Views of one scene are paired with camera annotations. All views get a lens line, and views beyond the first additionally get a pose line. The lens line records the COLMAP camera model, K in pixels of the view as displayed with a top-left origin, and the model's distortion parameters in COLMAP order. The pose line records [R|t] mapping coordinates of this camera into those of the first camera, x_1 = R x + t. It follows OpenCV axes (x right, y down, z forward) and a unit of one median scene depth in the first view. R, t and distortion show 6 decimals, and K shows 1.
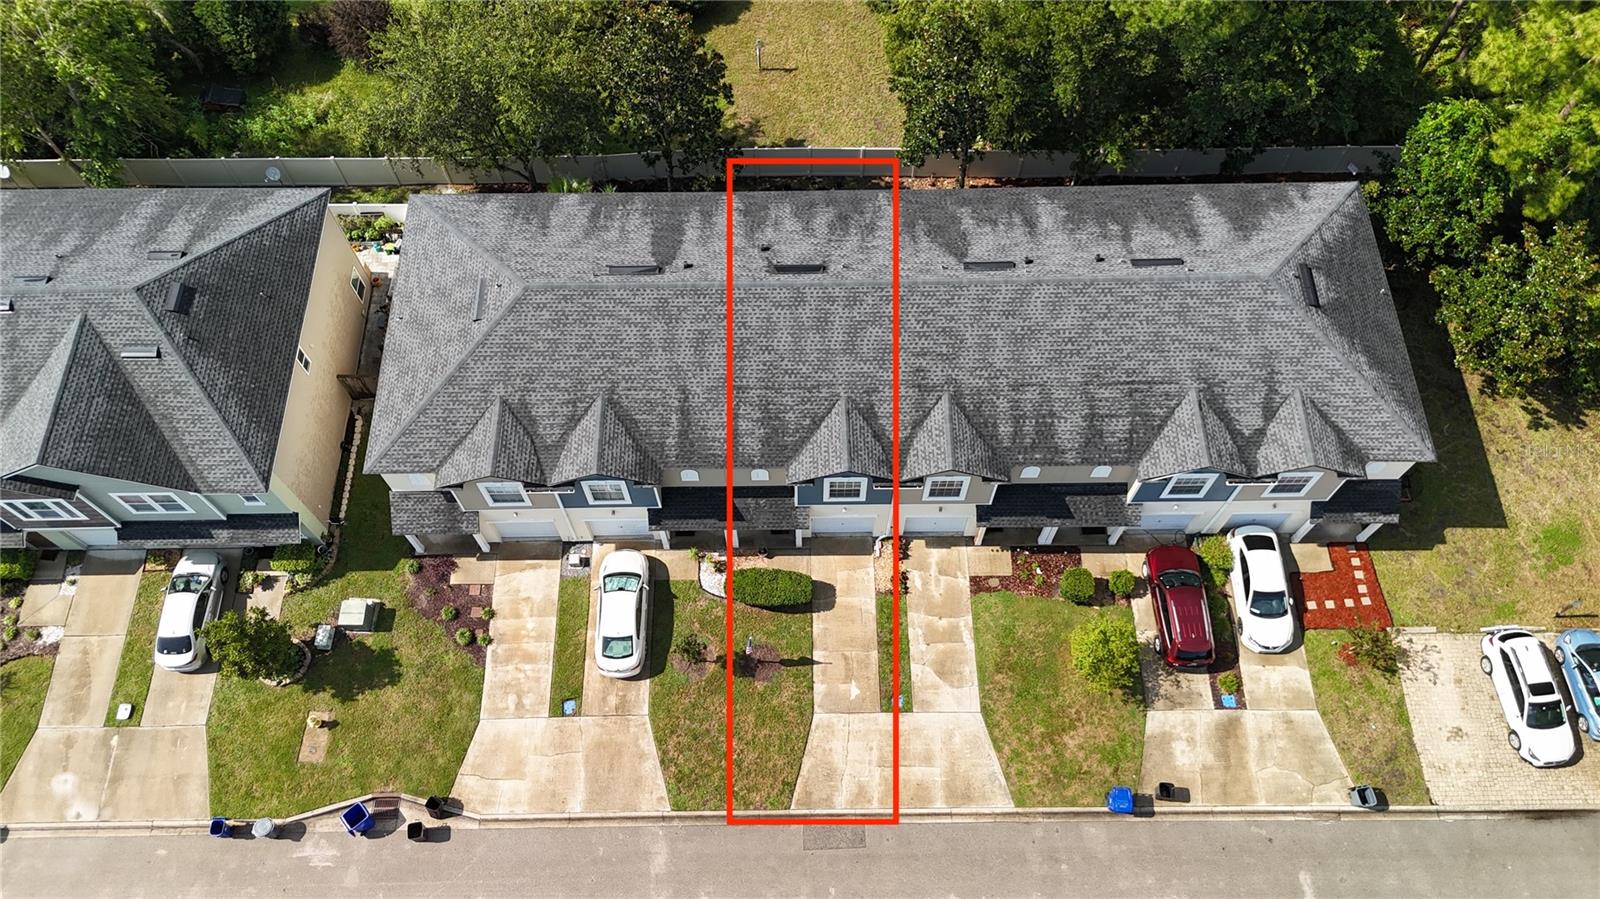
lens RADIAL K [[1180.4, 0, 800.0], [0, 1180.4, 449.5], [0, 0, 1]] dist [0.028026, -0.002964]
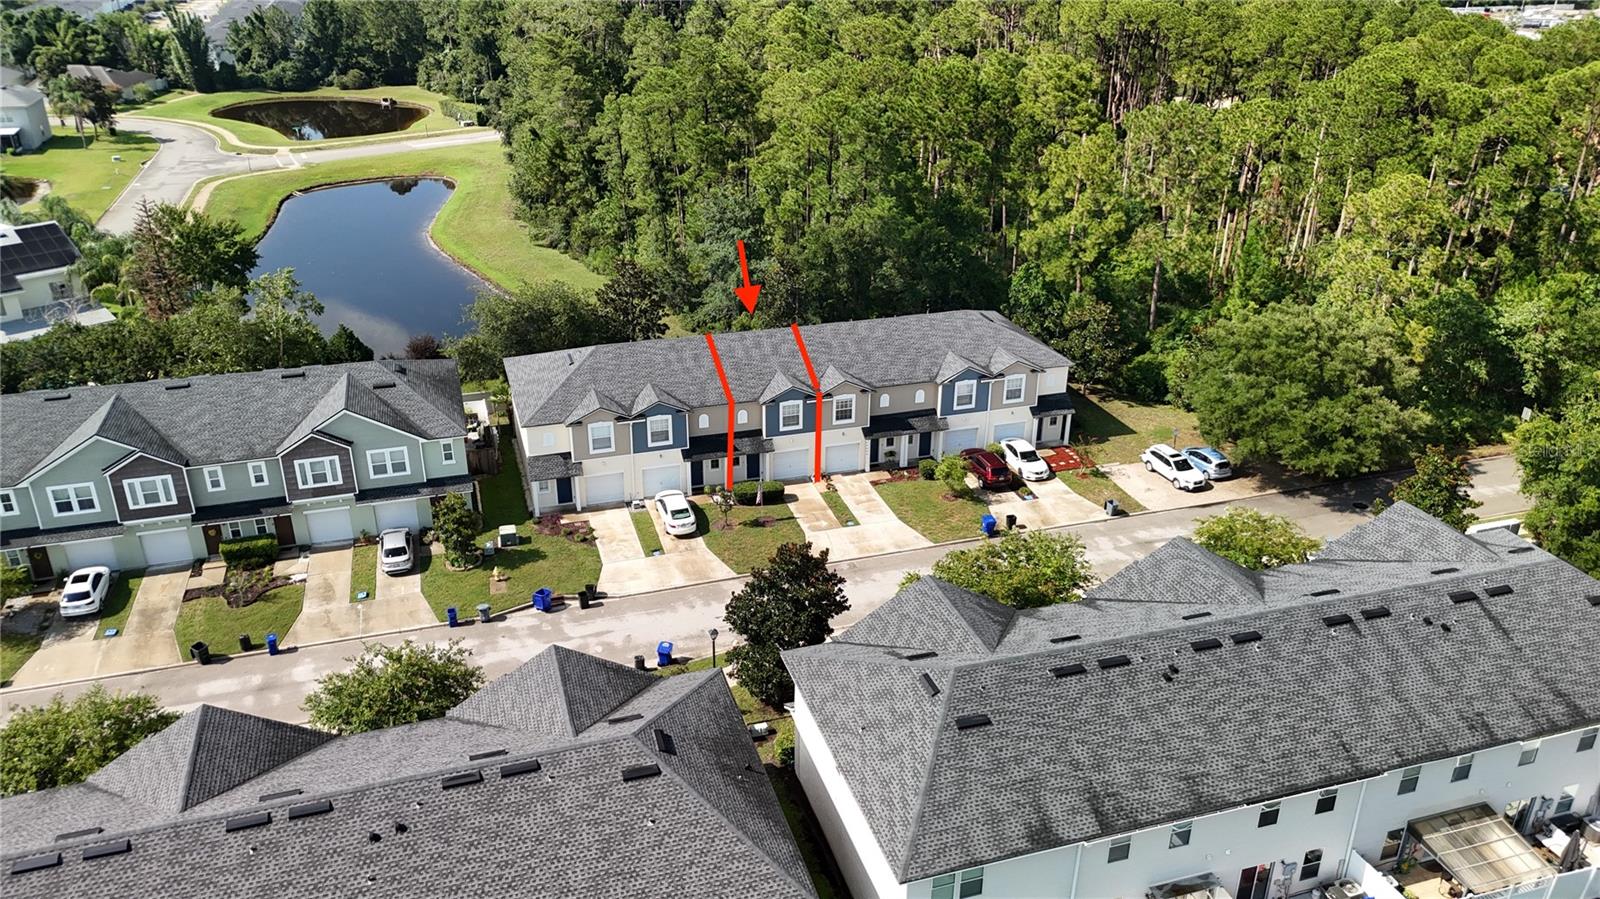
lens RADIAL K [[1180.4, 0, 800.0], [0, 1180.4, 449.5], [0, 0, 1]] dist [0.028026, -0.002964]
pose [[0.955593, -0.110551, 0.273169, -0.427441], [0.257190, 0.765387, -0.589946, 1.092553], [-0.143861, 0.634004, 0.759831, -0.320216]]
